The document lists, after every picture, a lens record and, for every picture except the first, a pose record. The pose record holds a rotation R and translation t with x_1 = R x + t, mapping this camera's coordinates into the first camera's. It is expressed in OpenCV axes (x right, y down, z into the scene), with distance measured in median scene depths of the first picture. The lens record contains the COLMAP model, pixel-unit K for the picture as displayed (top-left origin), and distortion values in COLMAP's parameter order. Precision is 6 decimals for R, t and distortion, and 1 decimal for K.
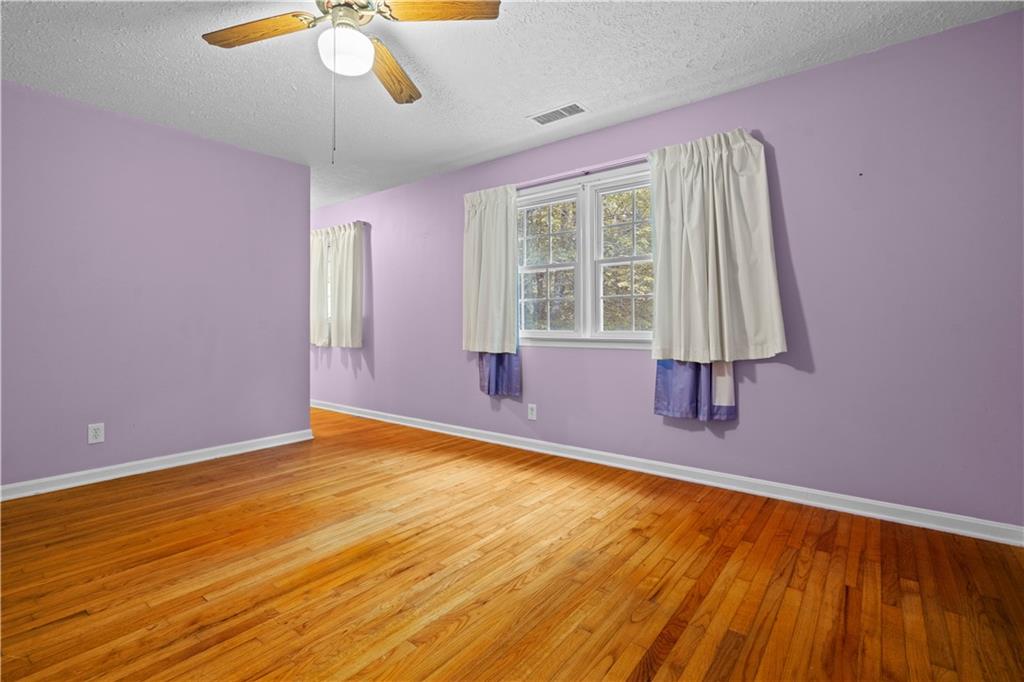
lens RADIAL K [[468.0, 0, 513.9], [0, 468.0, 329.6], [0, 0, 1]] dist [-0.002439, -0.000590]
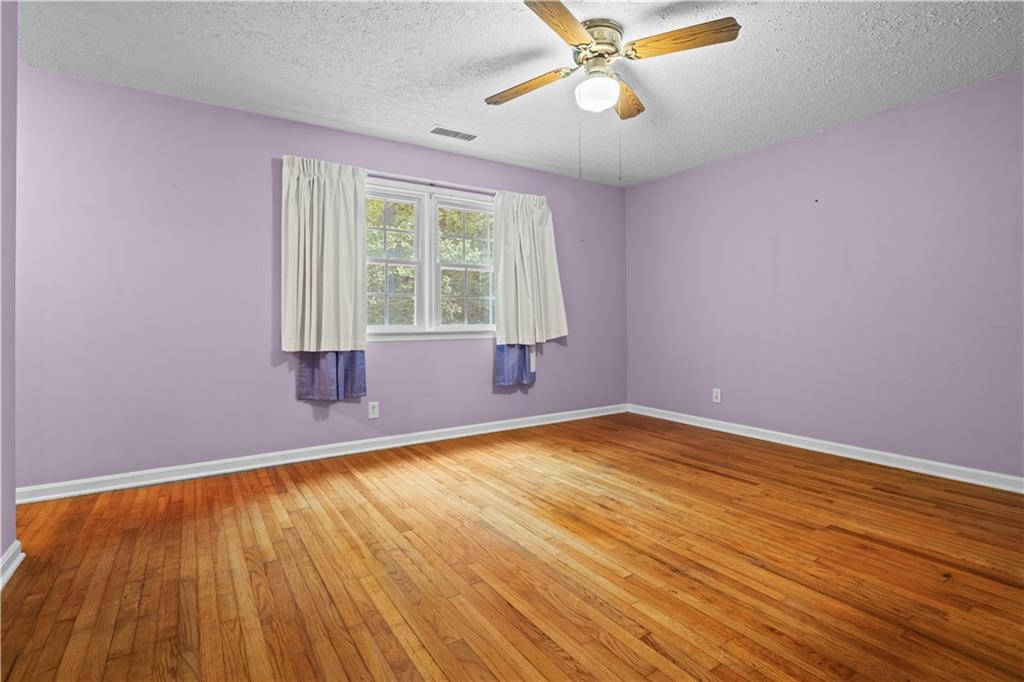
lens RADIAL K [[492.7, 0, 511.0], [0, 492.7, 321.5], [0, 0, 1]] dist [-0.002632, -0.000316]
pose [[0.324986, -0.003199, 0.945713, -1.133617], [0.011137, 0.999938, -0.000445, -0.003099], [-0.945653, 0.010677, 0.325002, 0.554520]]
